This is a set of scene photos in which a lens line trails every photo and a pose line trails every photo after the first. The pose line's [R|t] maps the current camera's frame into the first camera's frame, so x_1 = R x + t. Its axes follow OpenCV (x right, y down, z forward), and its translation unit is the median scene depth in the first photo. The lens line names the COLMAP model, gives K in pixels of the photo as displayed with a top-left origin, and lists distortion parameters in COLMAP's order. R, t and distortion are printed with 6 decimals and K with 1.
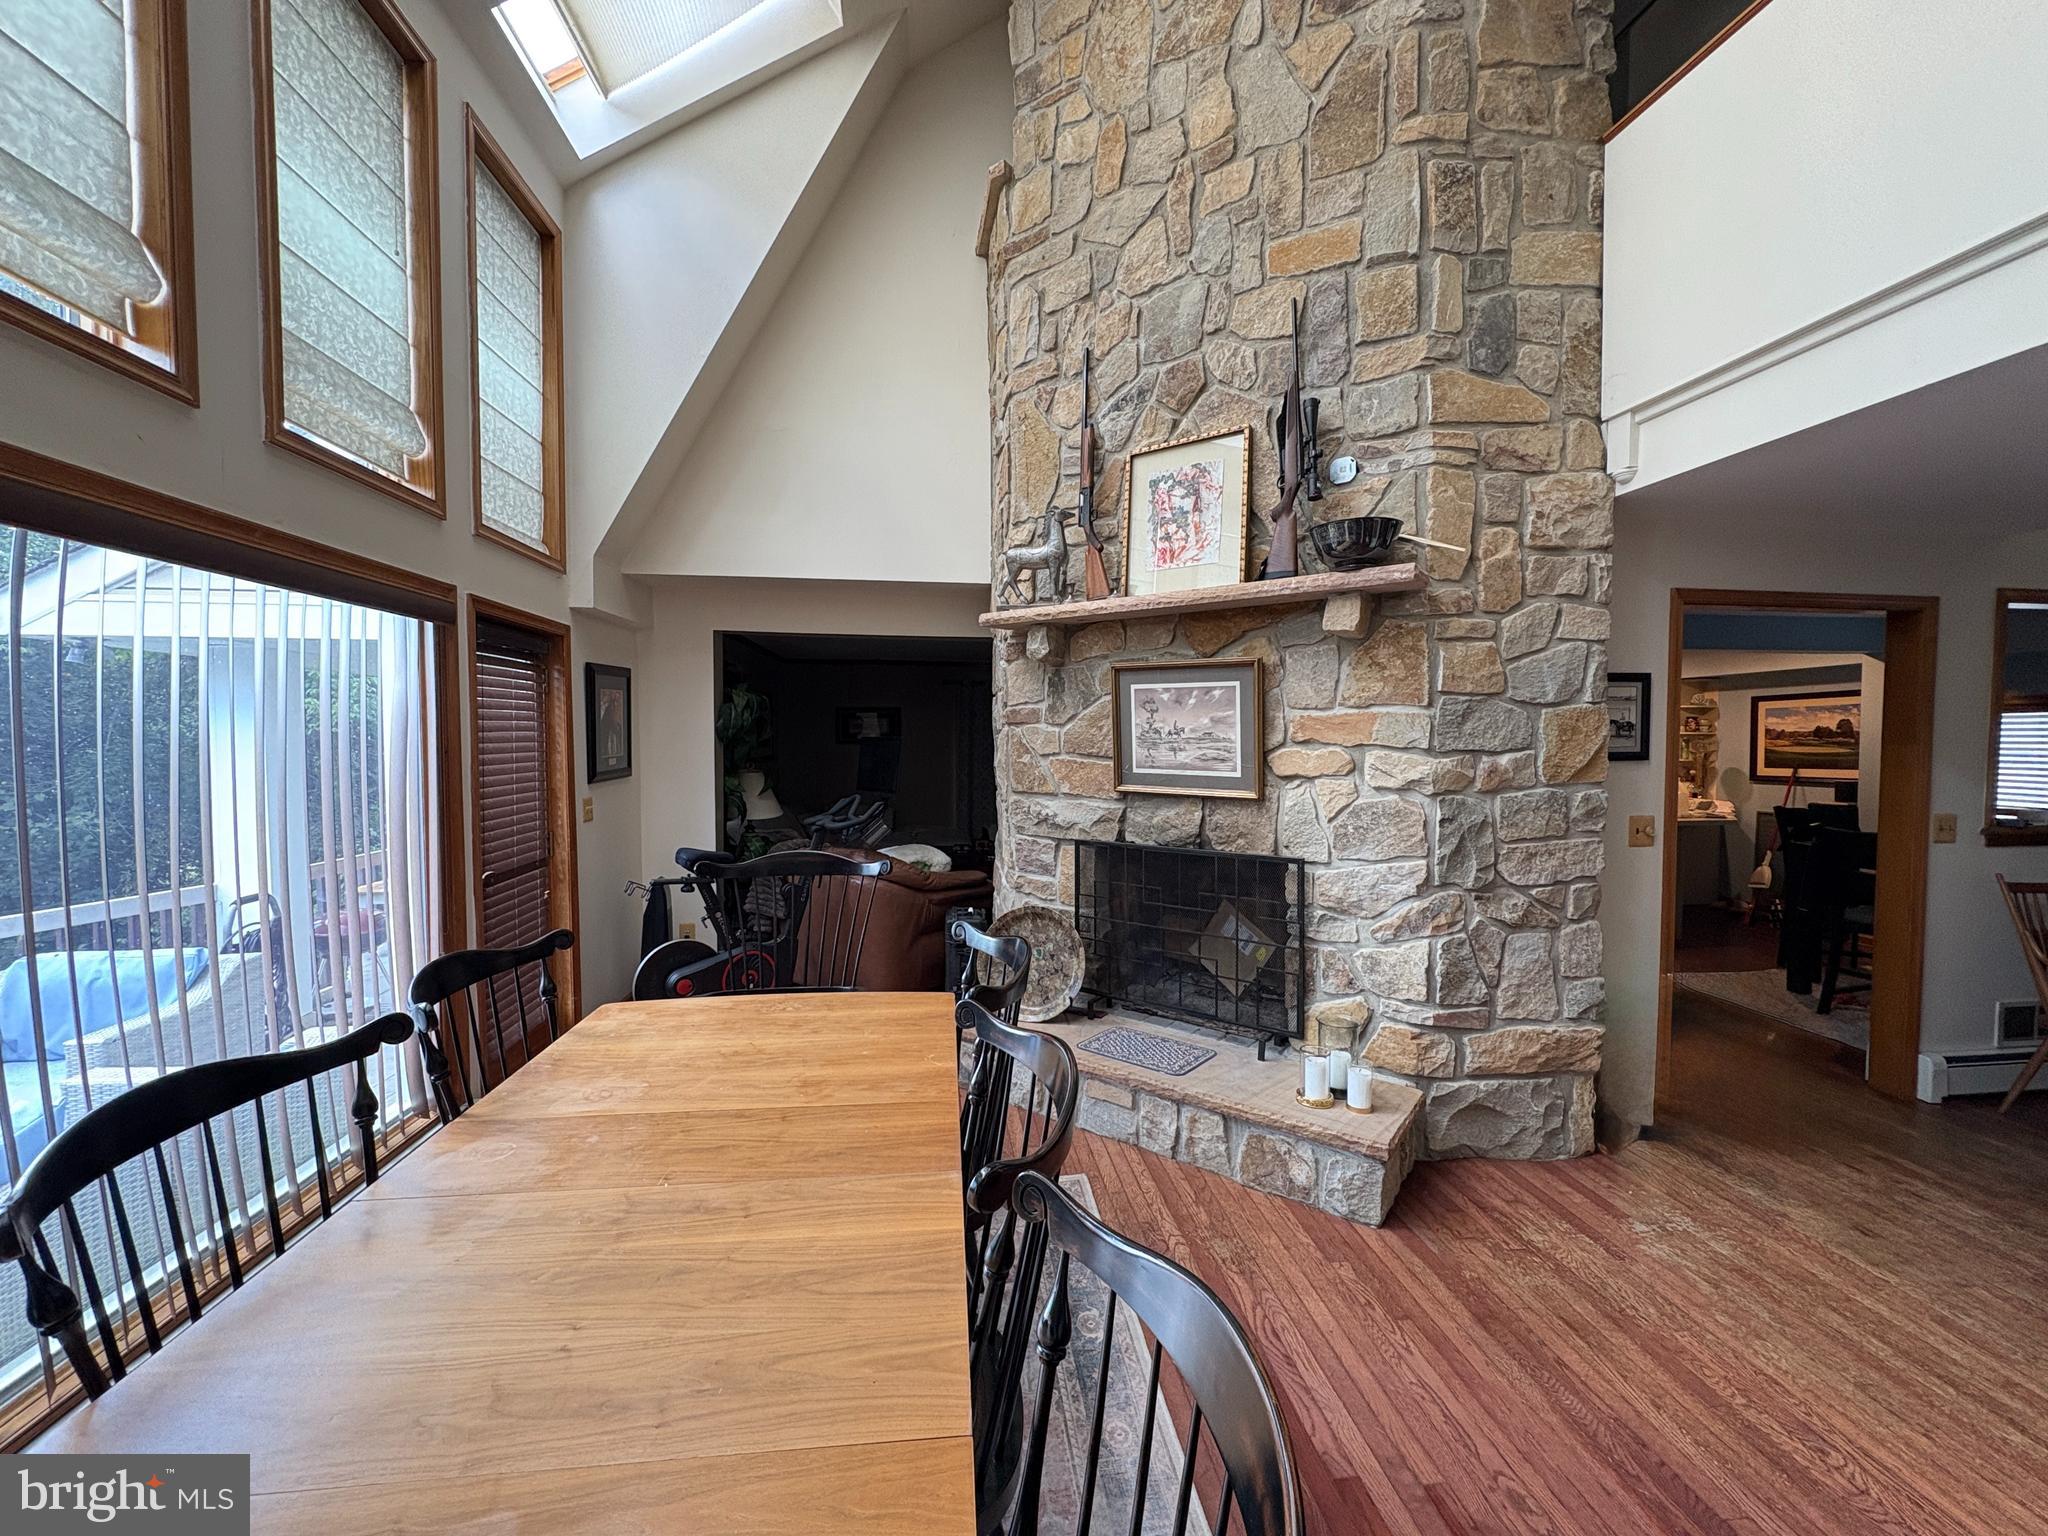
lens RADIAL K [[820.3, 0, 1019.6], [0, 820.3, 766.4], [0, 0, 1]] dist [-0.000604, 0.000104]
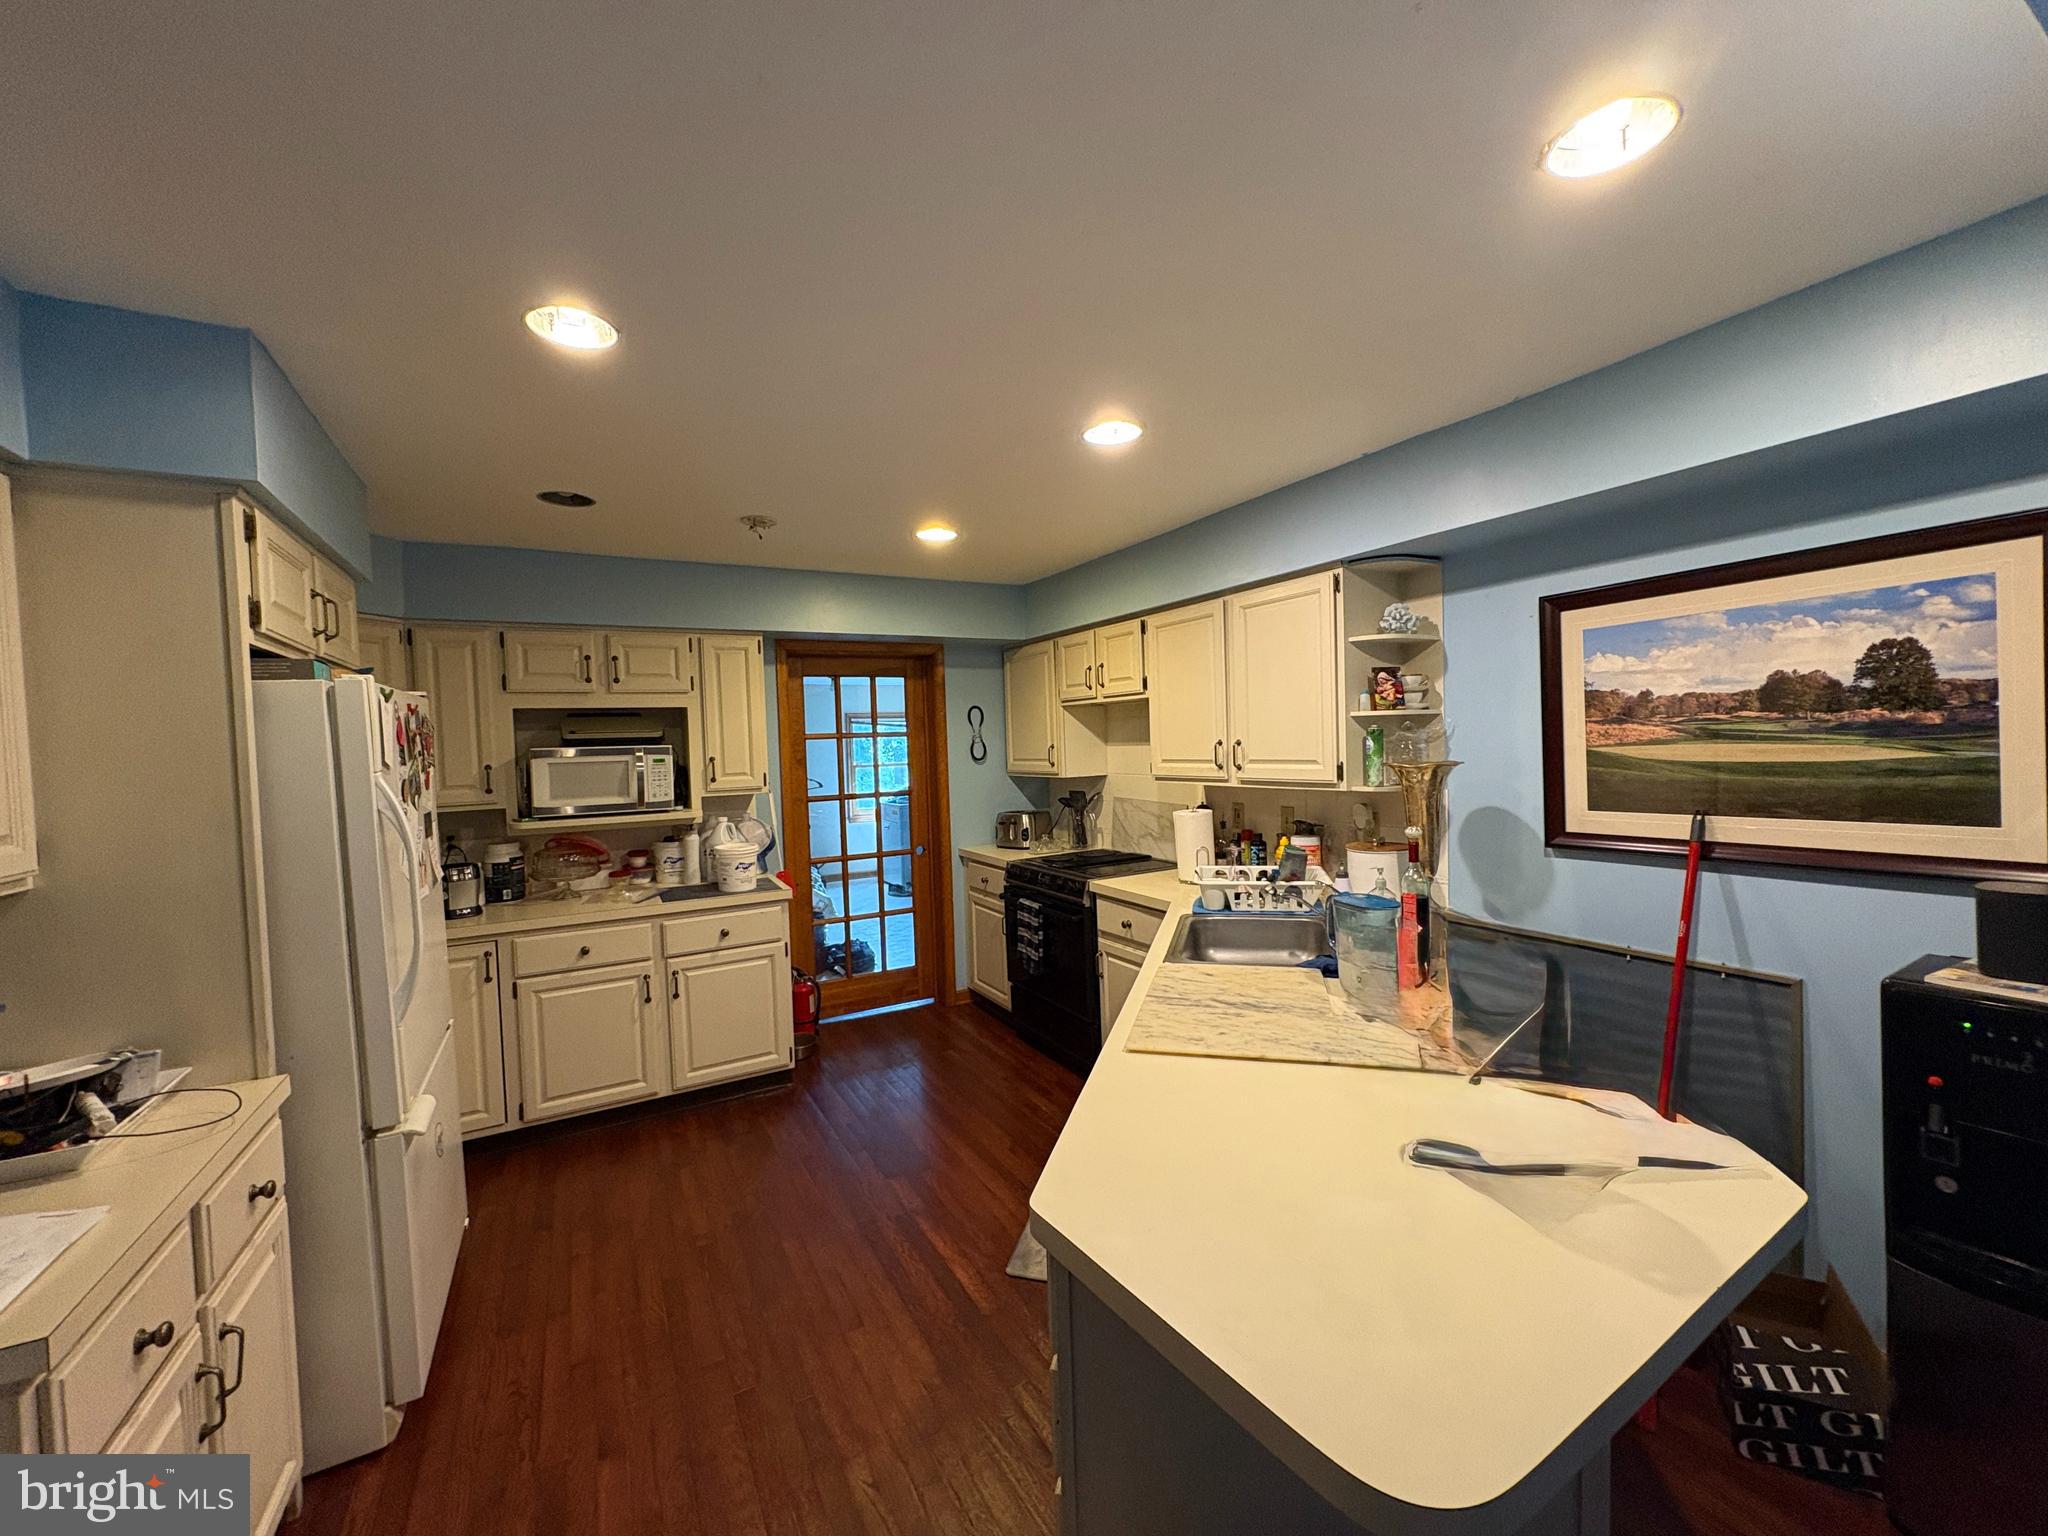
lens RADIAL K [[820.3, 0, 1025.1], [0, 820.3, 766.2], [0, 0, 1]] dist [-0.000604, 0.000104]
pose [[0.925481, -0.043192, 0.376323, 0.585184], [0.046280, 0.998928, 0.000836, -0.026894], [-0.375956, 0.016642, 0.926488, 0.792718]]
